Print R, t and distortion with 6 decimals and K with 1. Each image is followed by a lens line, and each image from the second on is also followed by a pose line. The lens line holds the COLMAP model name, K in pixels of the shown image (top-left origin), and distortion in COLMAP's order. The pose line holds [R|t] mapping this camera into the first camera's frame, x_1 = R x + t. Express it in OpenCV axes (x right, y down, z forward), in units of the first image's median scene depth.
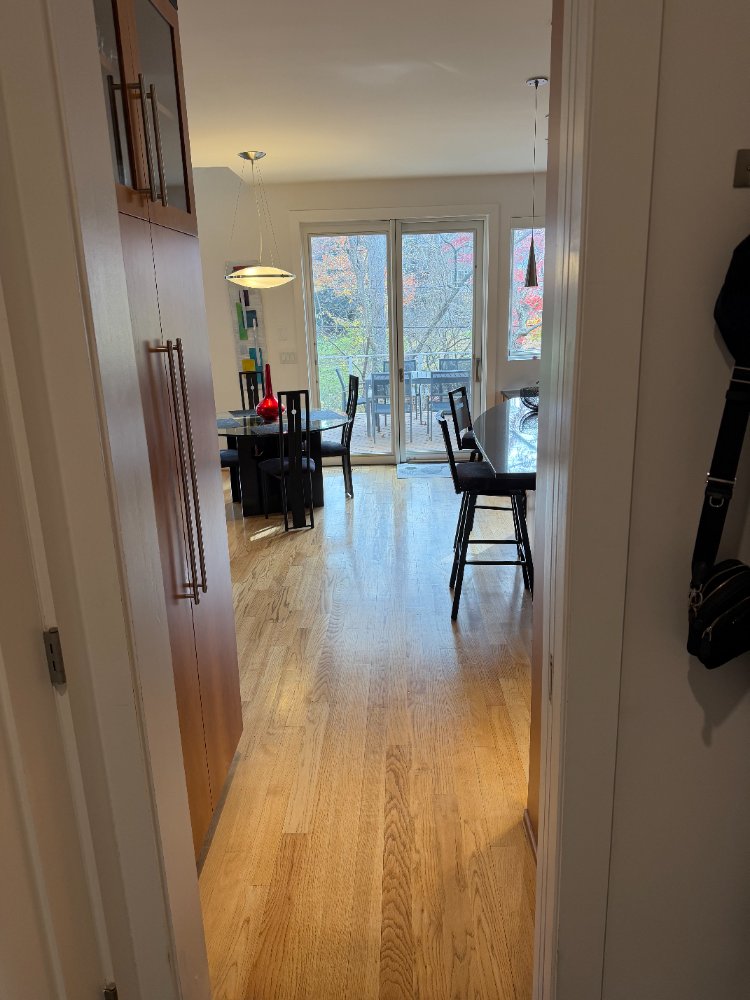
lens RADIAL K [[693.1, 0, 375.3], [0, 693.1, 504.4], [0, 0, 1]] dist [0.092973, -0.119889]
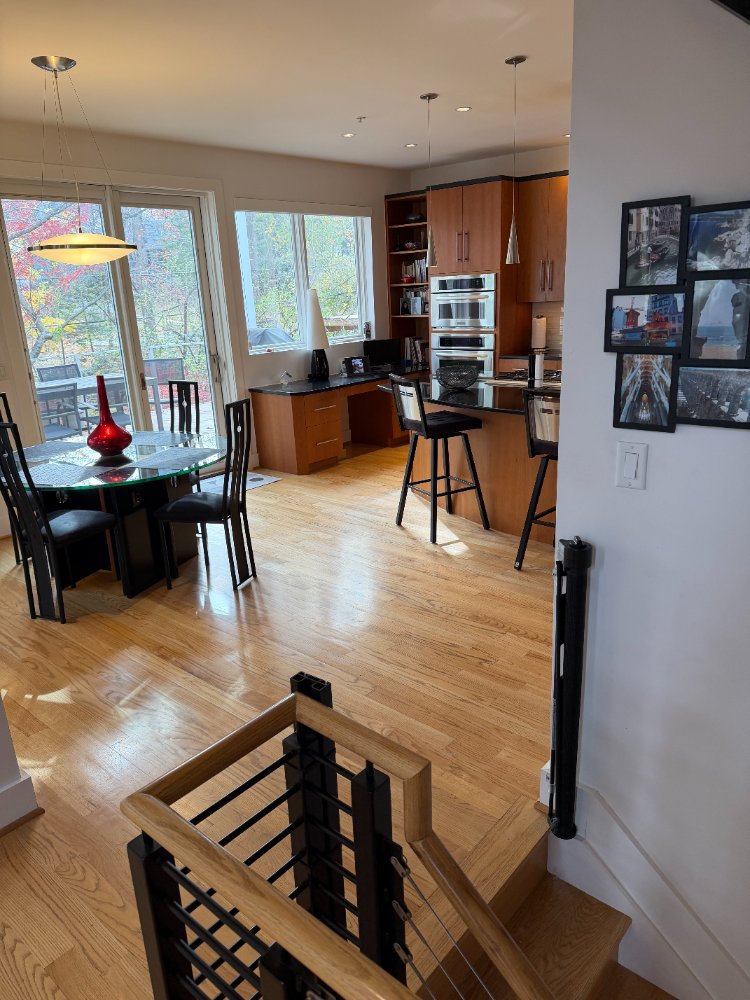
lens RADIAL K [[693.1, 0, 375.3], [0, 693.1, 504.4], [0, 0, 1]] dist [0.092973, -0.119889]
pose [[0.634568, -0.230722, 0.737625, -0.456932], [0.236676, 0.966560, 0.098722, -0.072066], [-0.735736, 0.111932, 0.667954, 0.304739]]
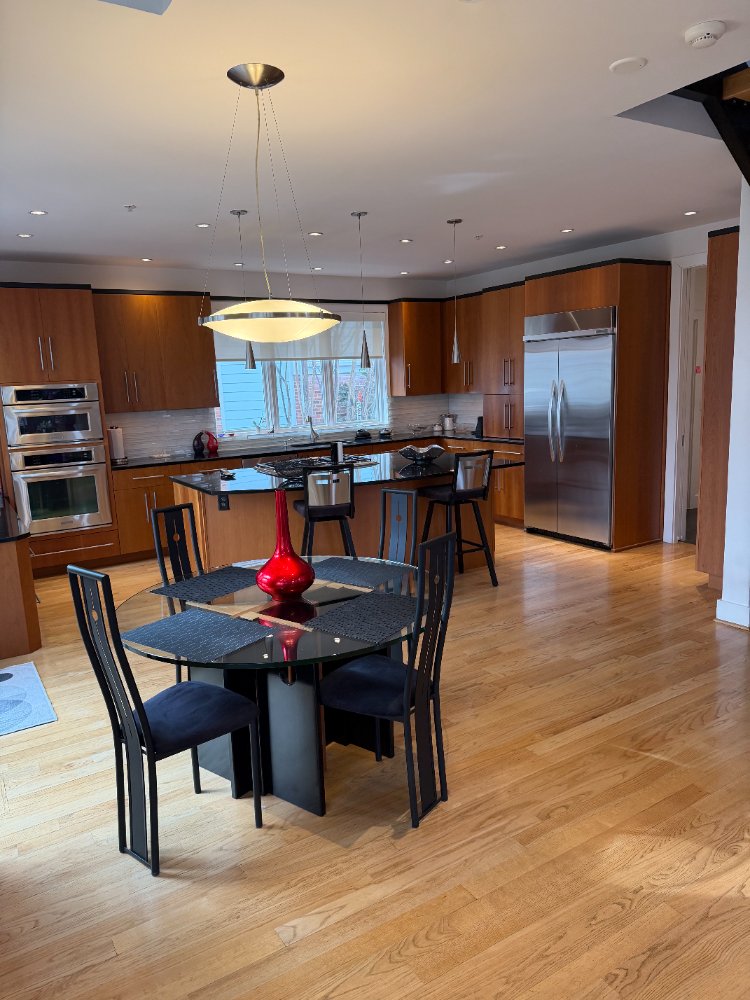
lens RADIAL K [[695.6, 0, 371.3], [0, 695.6, 502.2], [0, 0, 1]] dist [0.112590, -0.172779]
pose [[-0.551012, -0.095319, 0.829036, -0.528587], [0.285102, 0.912175, 0.294369, -0.280297], [-0.784285, 0.398560, -0.475444, 1.036691]]
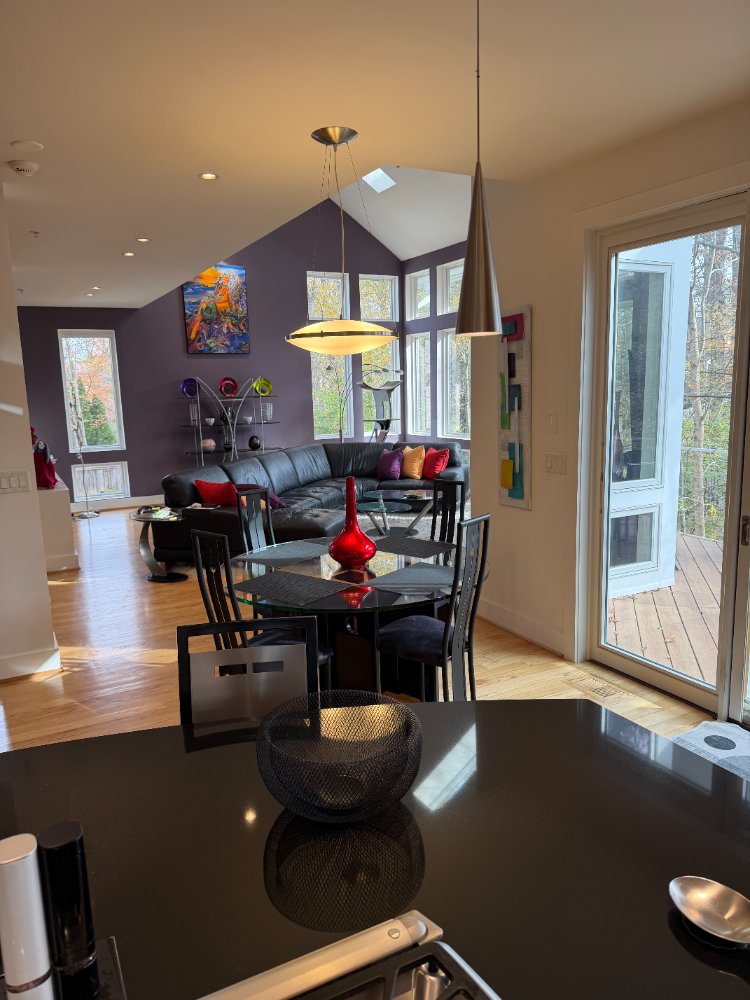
lens RADIAL K [[695.0, 0, 378.1], [0, 695.0, 503.1], [0, 0, 1]] dist [0.135281, -0.227296]
pose [[0.505676, 0.164170, -0.846959, 0.322557], [-0.229529, 0.971946, 0.051356, -0.187417], [0.831630, 0.168432, 0.529172, 0.614123]]
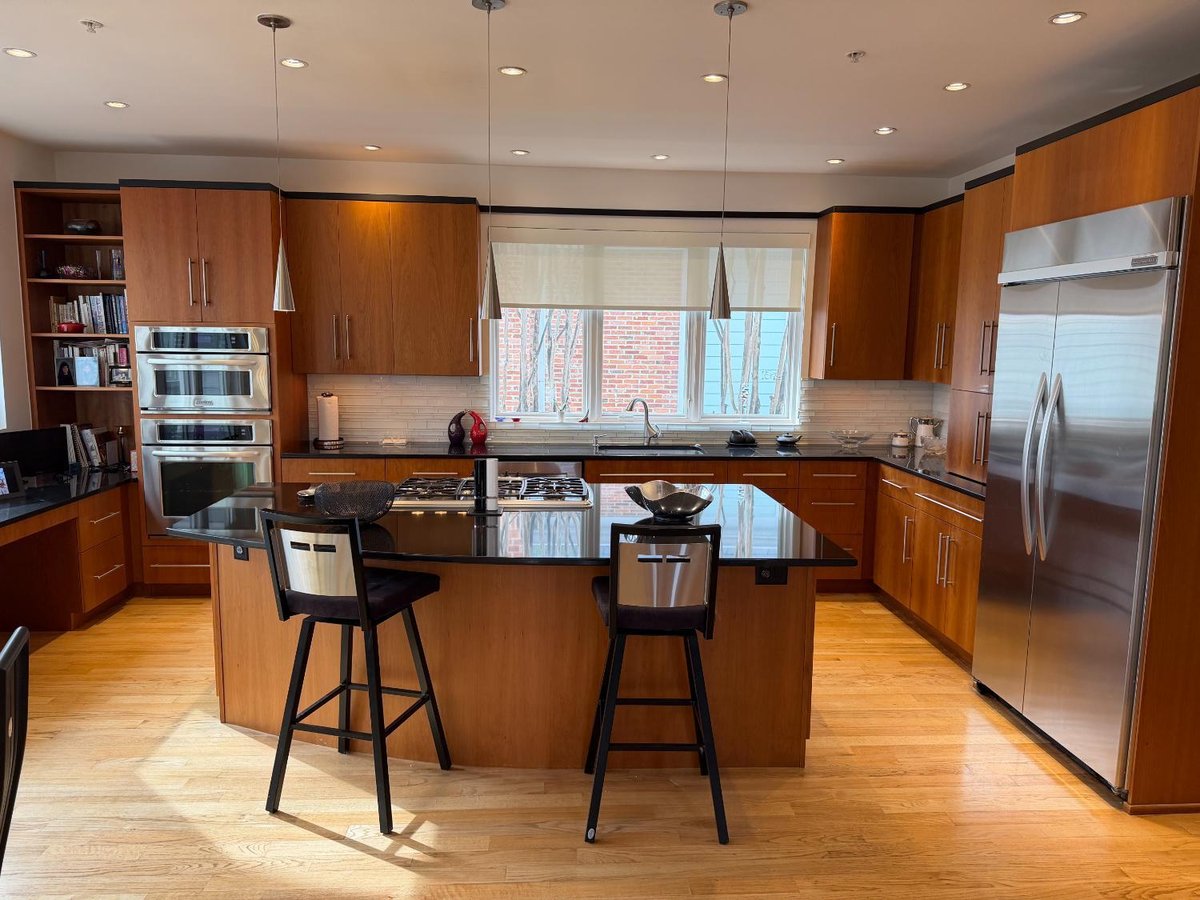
lens RADIAL K [[836.4, 0, 600.7], [0, 836.4, 455.9], [0, 0, 1]] dist [0.090042, -0.141579]
pose [[-0.095799, -0.106137, 0.989726, -0.328216], [0.261681, 0.956640, 0.127918, -0.160711], [-0.960388, 0.271247, -0.063871, 0.603558]]
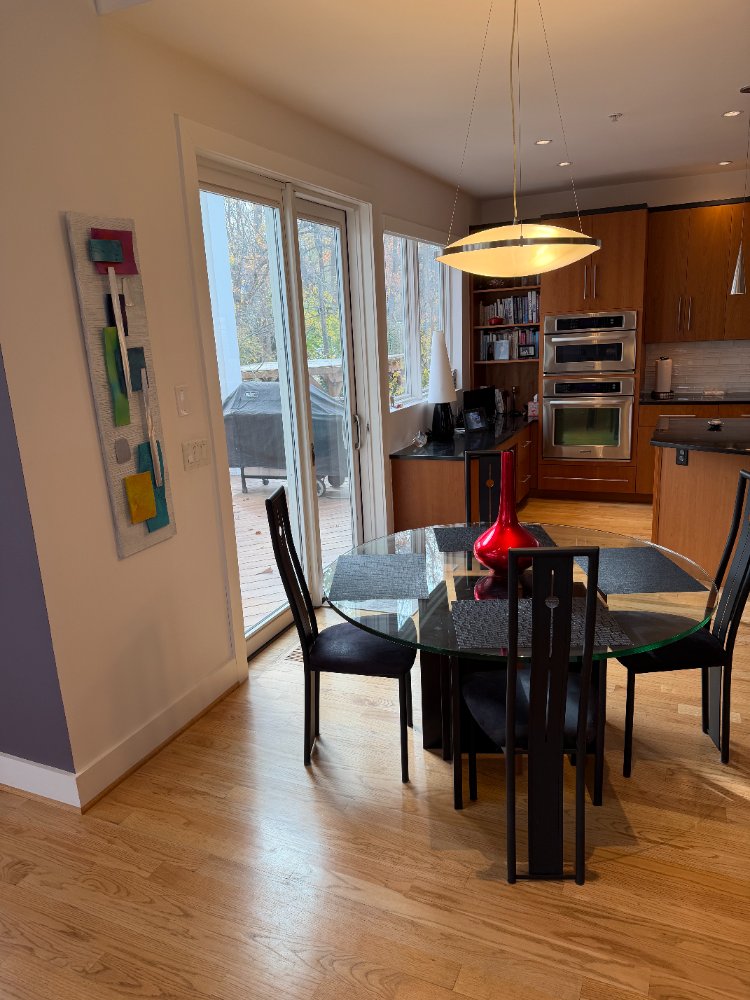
lens RADIAL K [[695.6, 0, 371.3], [0, 695.6, 502.2], [0, 0, 1]] dist [0.112590, -0.172779]
pose [[0.383726, -0.211116, 0.898991, -0.511842], [0.291996, 0.951306, 0.098766, -0.208181], [-0.876067, 0.224603, 0.426686, 0.780467]]
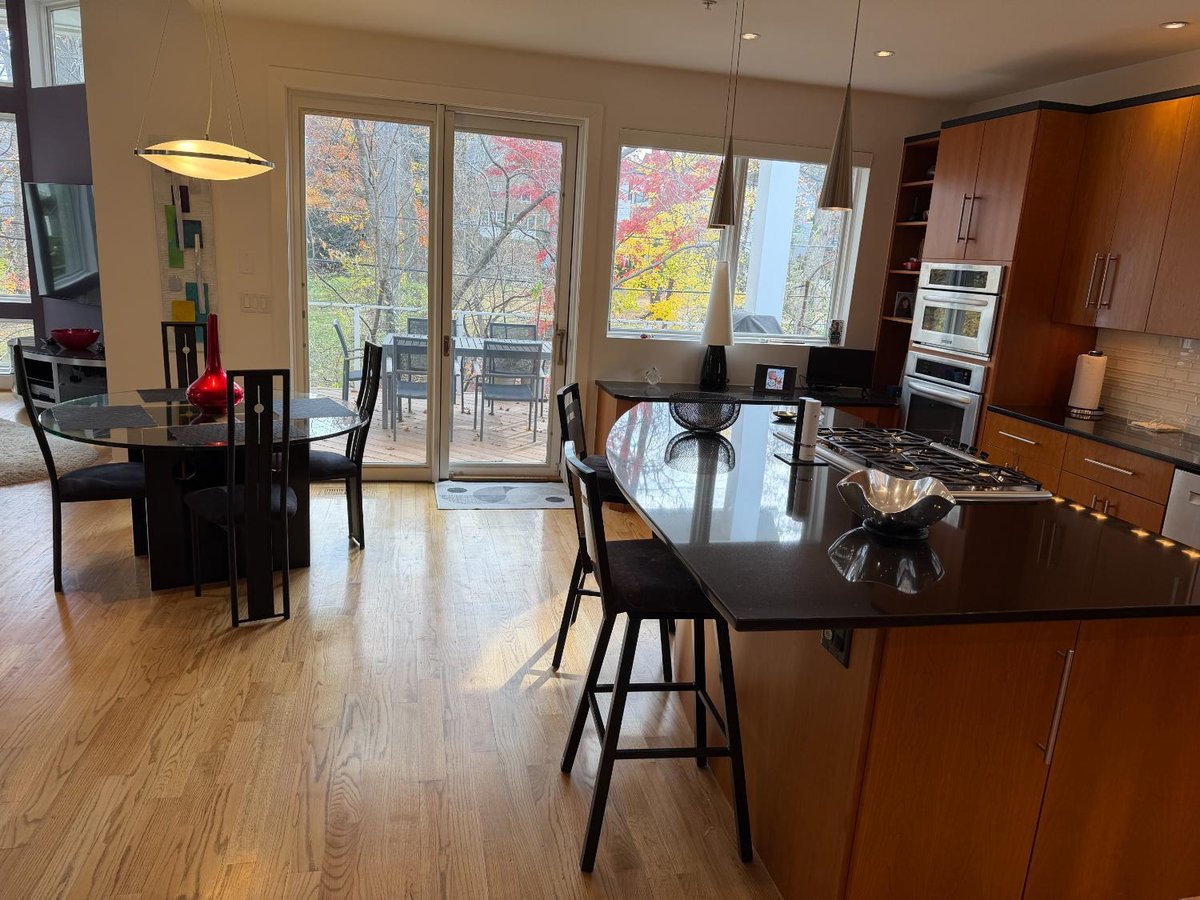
lens RADIAL K [[834.7, 0, 604.2], [0, 834.7, 452.2], [0, 0, 1]] dist [0.112590, -0.172779]
pose [[0.964153, 0.036749, 0.262788, -0.024256], [-0.024408, 0.998447, -0.050074, -0.056448], [-0.264220, 0.041865, 0.963553, 0.233554]]
